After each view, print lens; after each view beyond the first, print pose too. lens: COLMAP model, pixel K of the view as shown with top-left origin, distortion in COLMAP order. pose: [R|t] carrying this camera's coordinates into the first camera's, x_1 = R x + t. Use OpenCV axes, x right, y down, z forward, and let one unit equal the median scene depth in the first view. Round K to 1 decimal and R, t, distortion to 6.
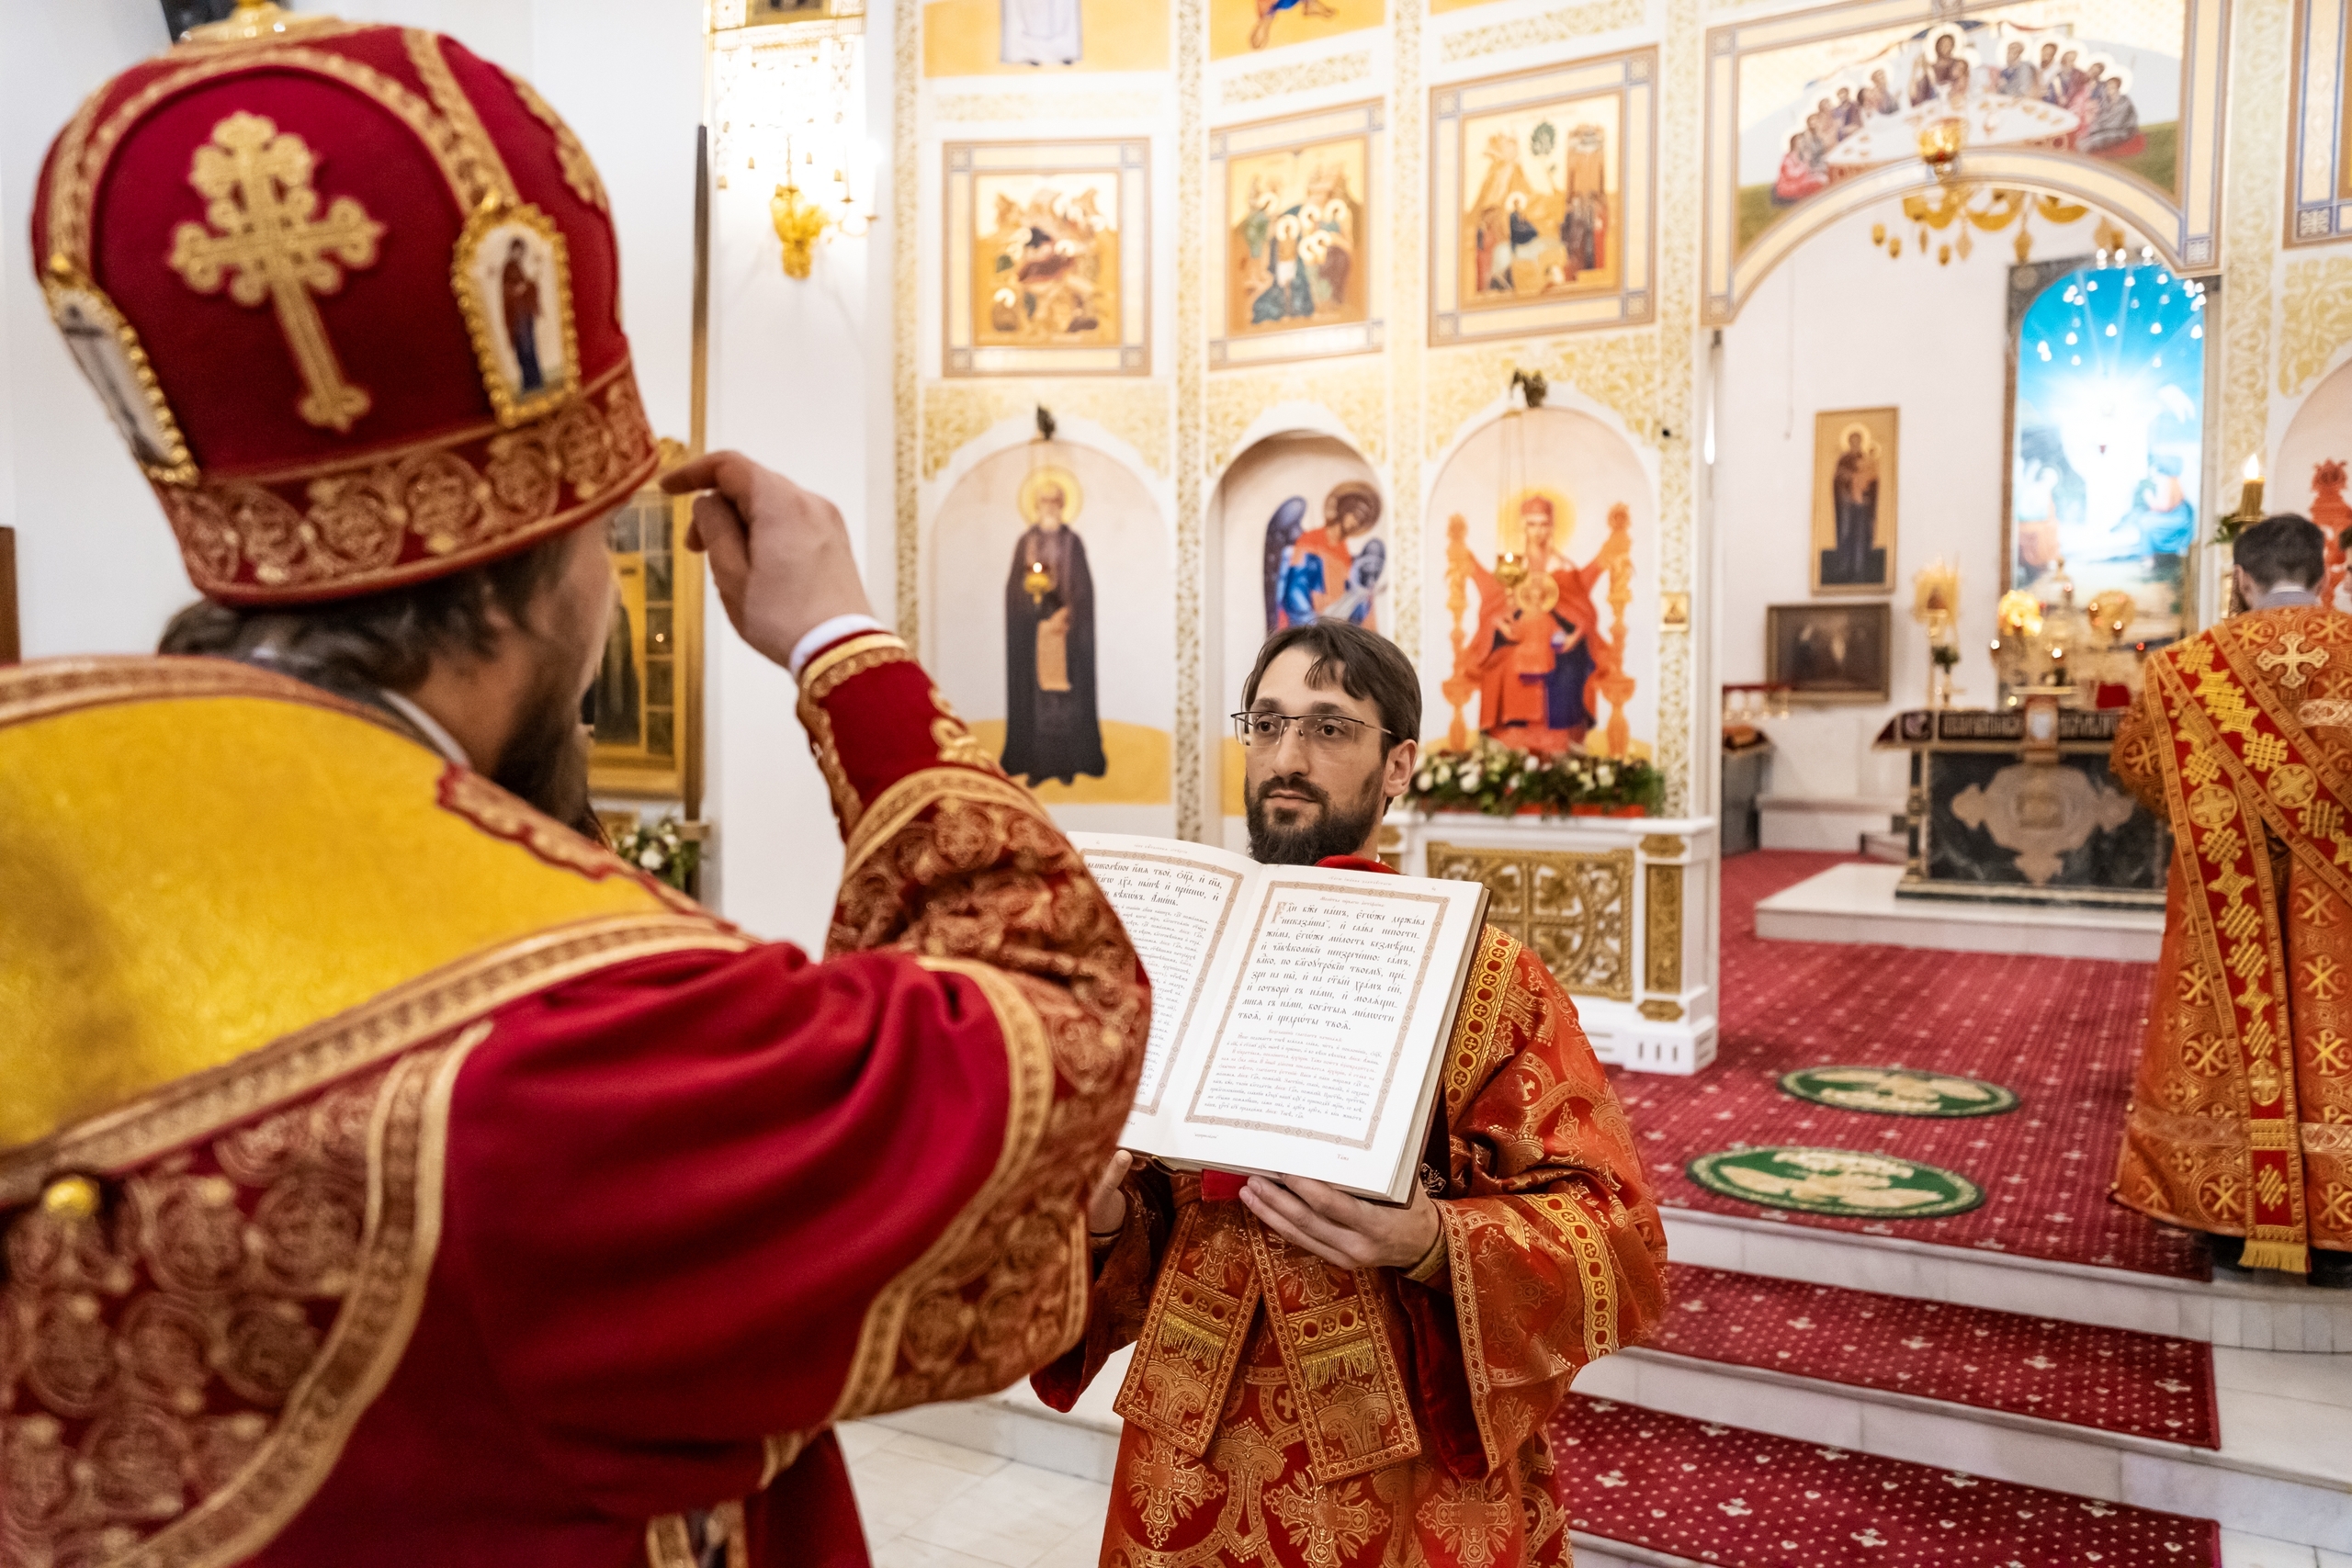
lens RADIAL K [[1789.6, 0, 1168.8], [0, 1789.6, 772.4], [0, 0, 1]] dist [-0.000735, 0.063364]
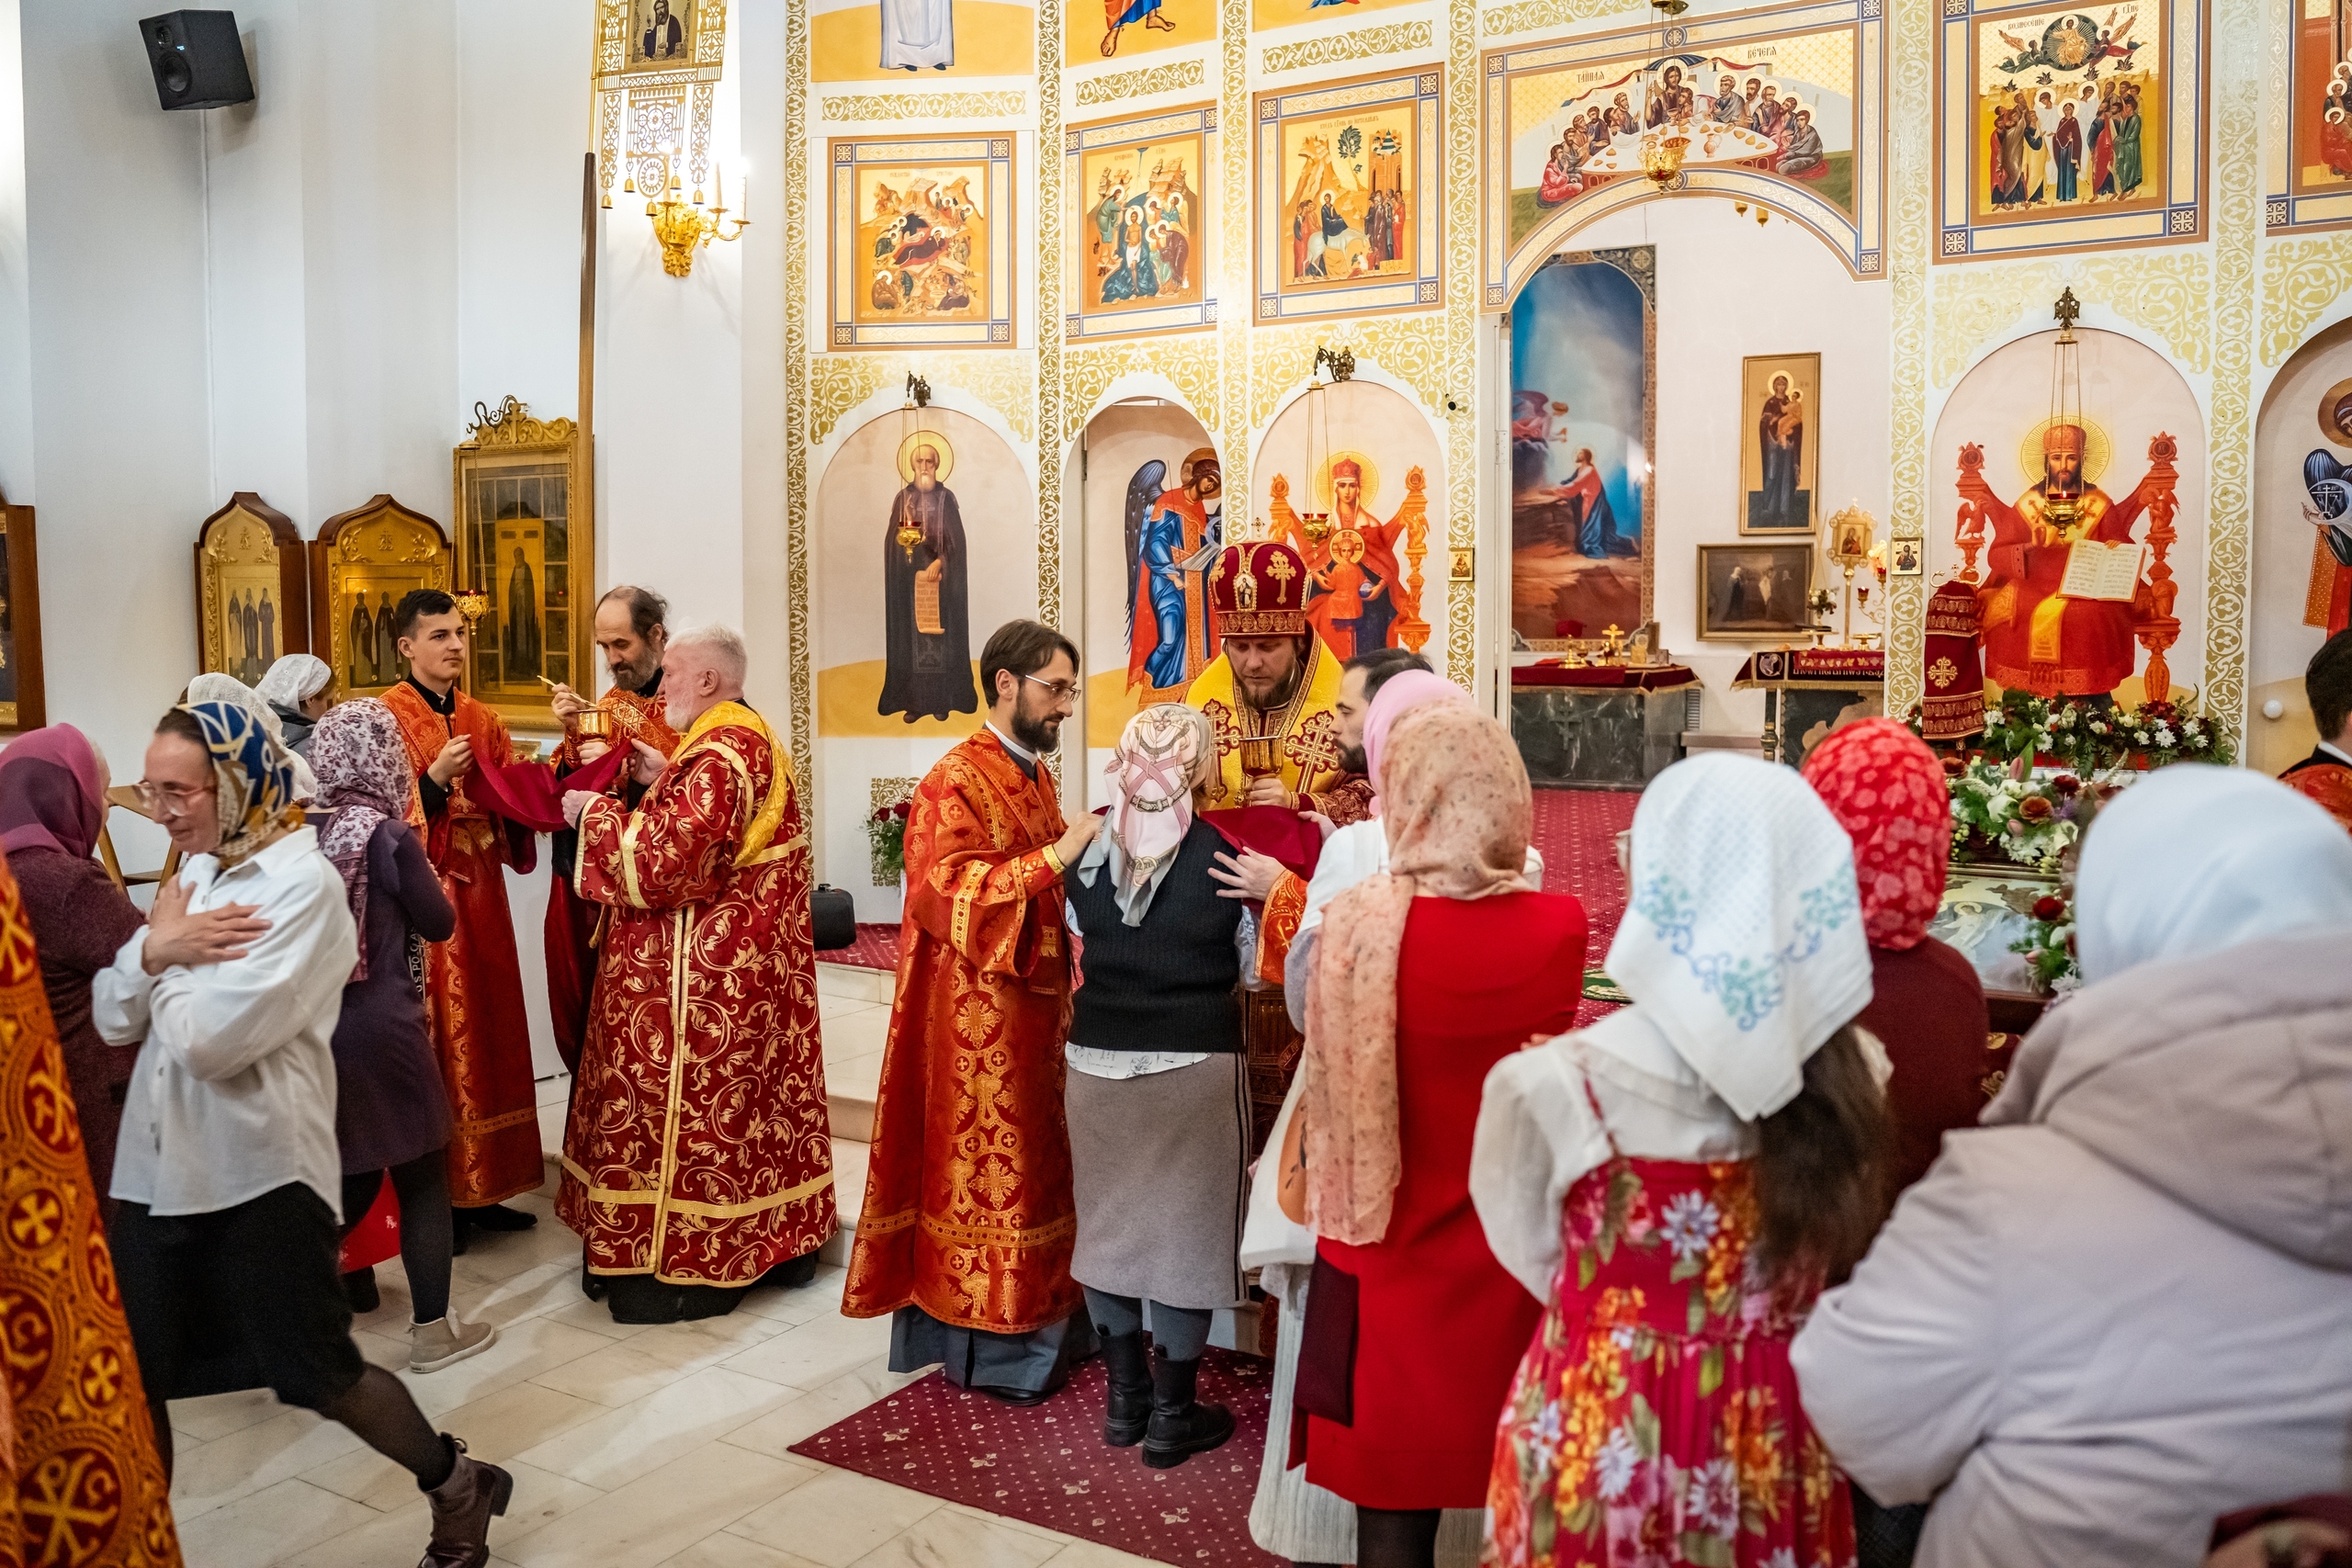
lens RADIAL K [[1888.6, 0, 1169.7], [0, 1888.6, 768.8], [0, 0, 1]] dist [-0.103451, 0.071026]
pose [[0.999941, -0.000341, -0.010812, 0.106020], [0.000671, 0.999534, 0.030532, 0.001971], [0.010796, -0.030537, 0.999475, -0.173918]]
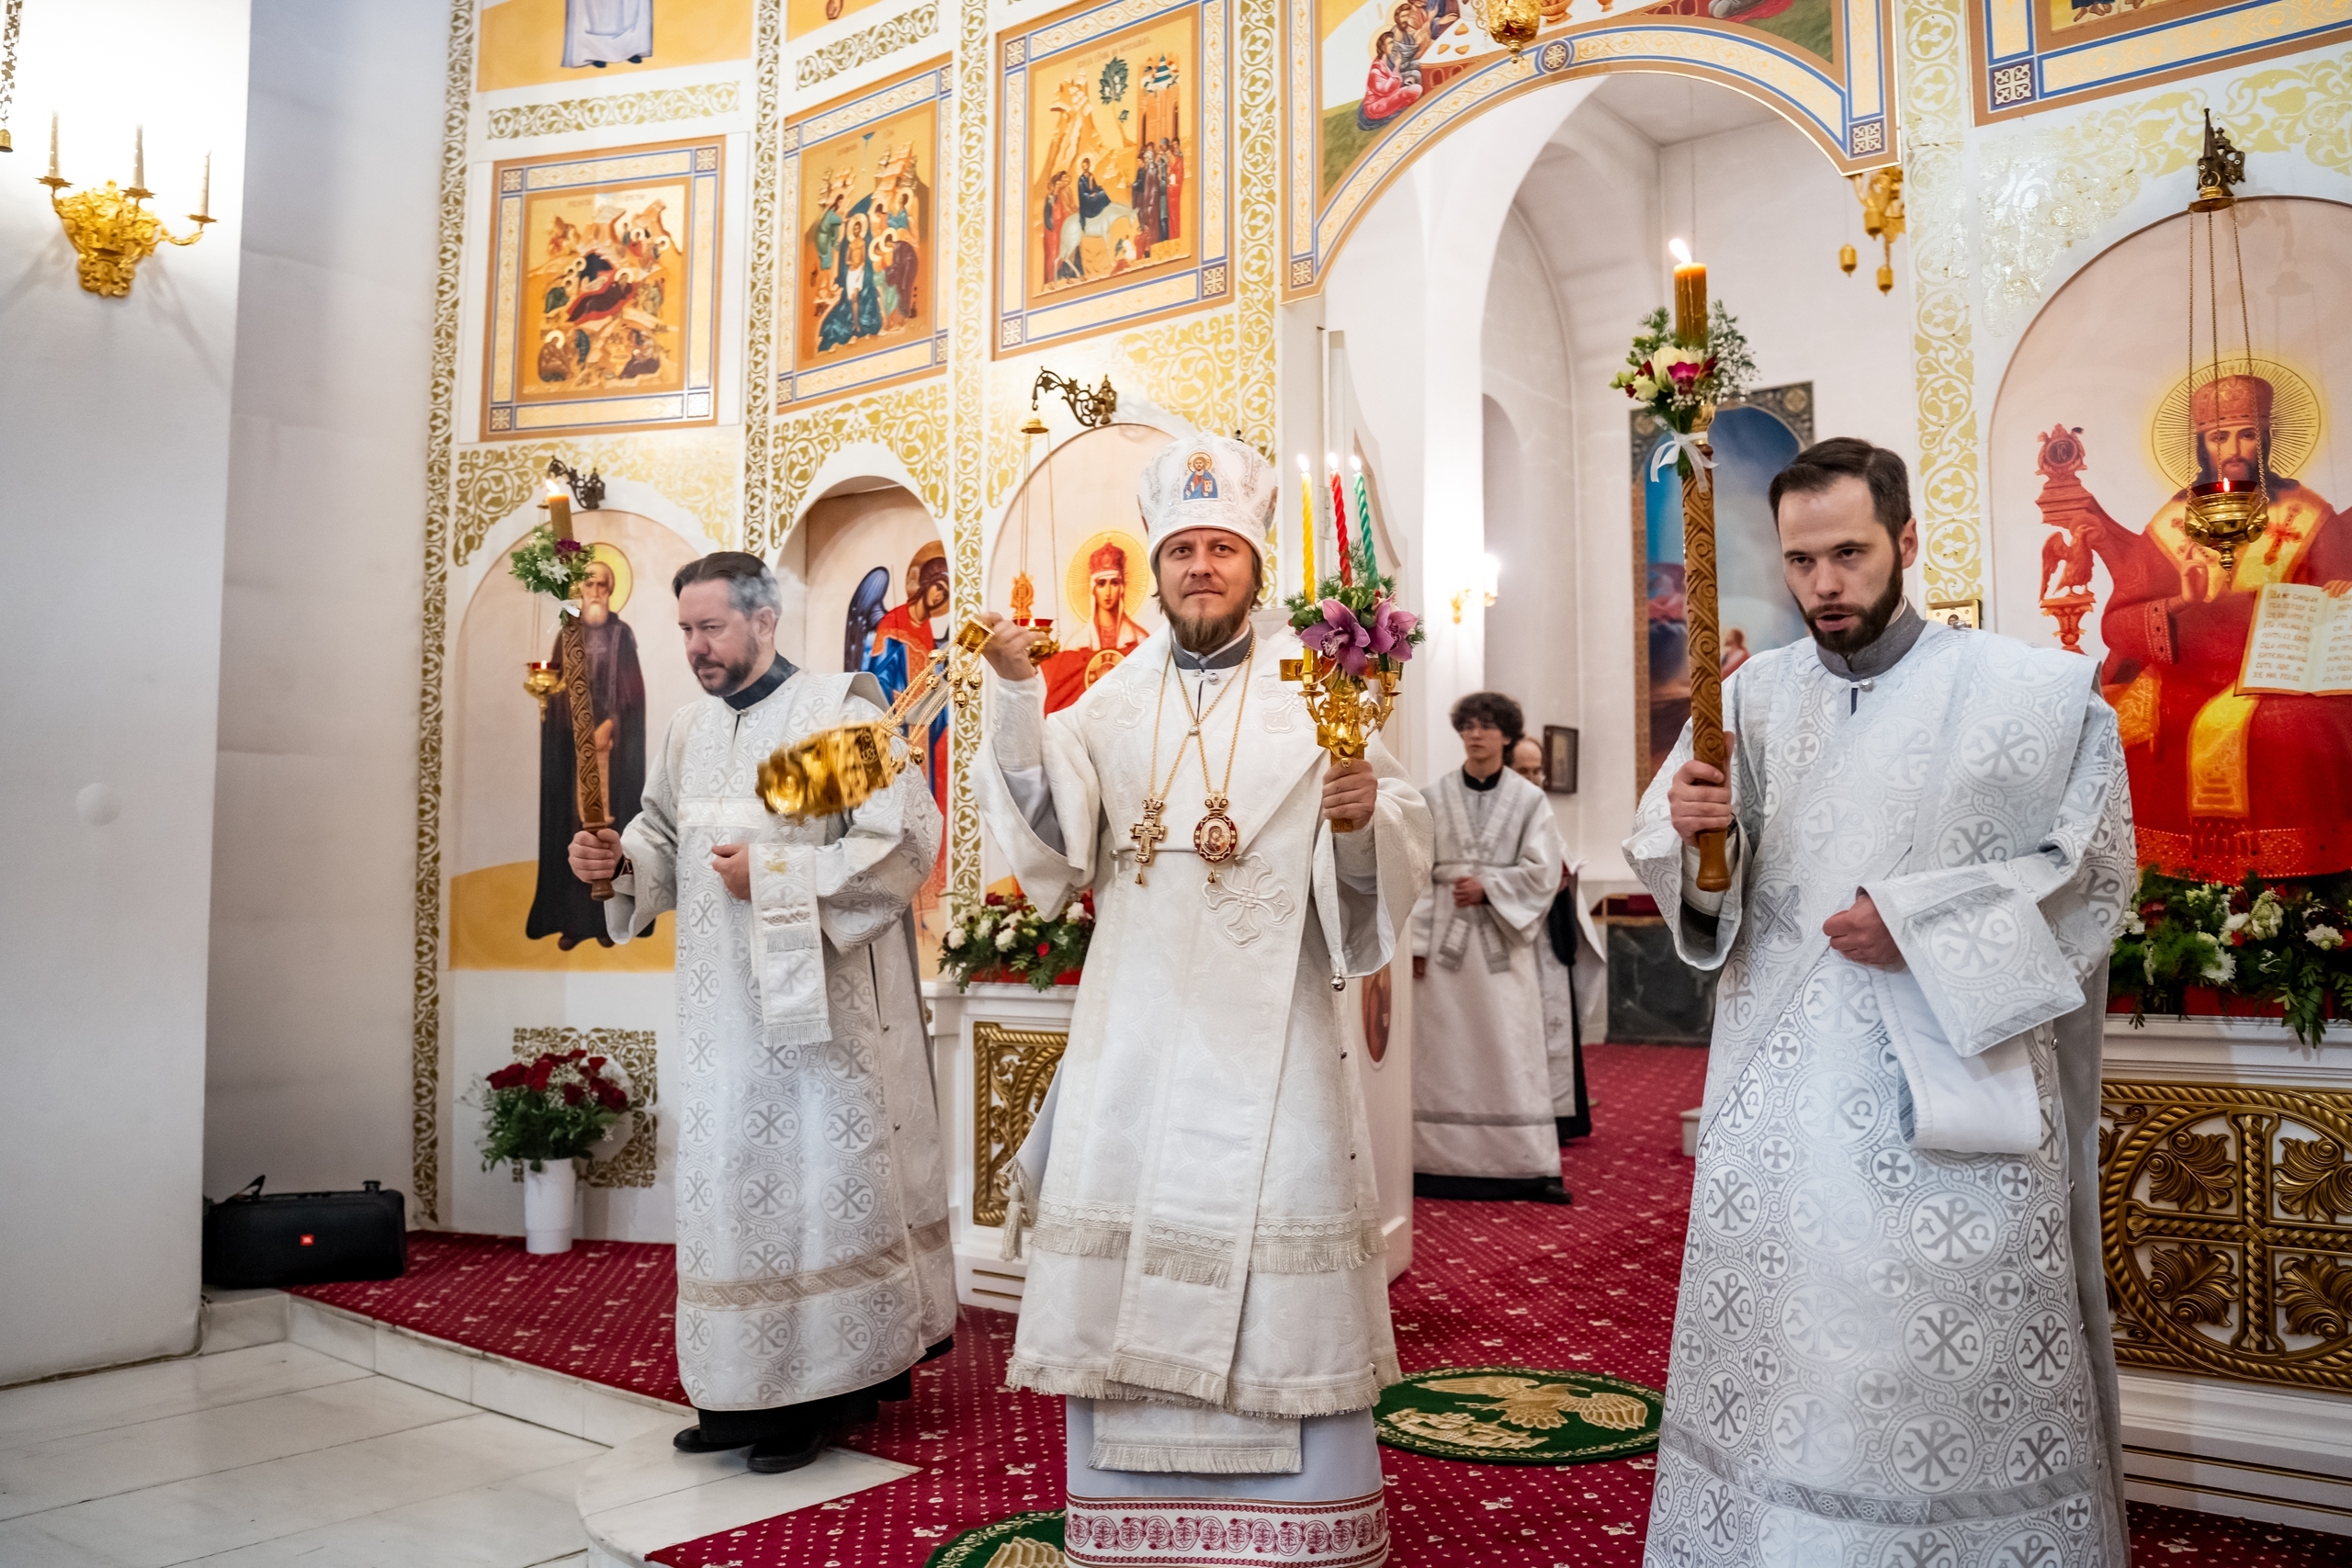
lens RADIAL K [[1954.0, 0, 1150.5], [0, 1954.0, 781.7], [0, 0, 1]] dist [-0.106475, 0.069954]
pose [[0.987349, -0.007020, -0.158410, 0.341291], [-0.009652, 0.994506, -0.104235, 0.023419], [0.158271, 0.104445, 0.981856, 0.231072]]
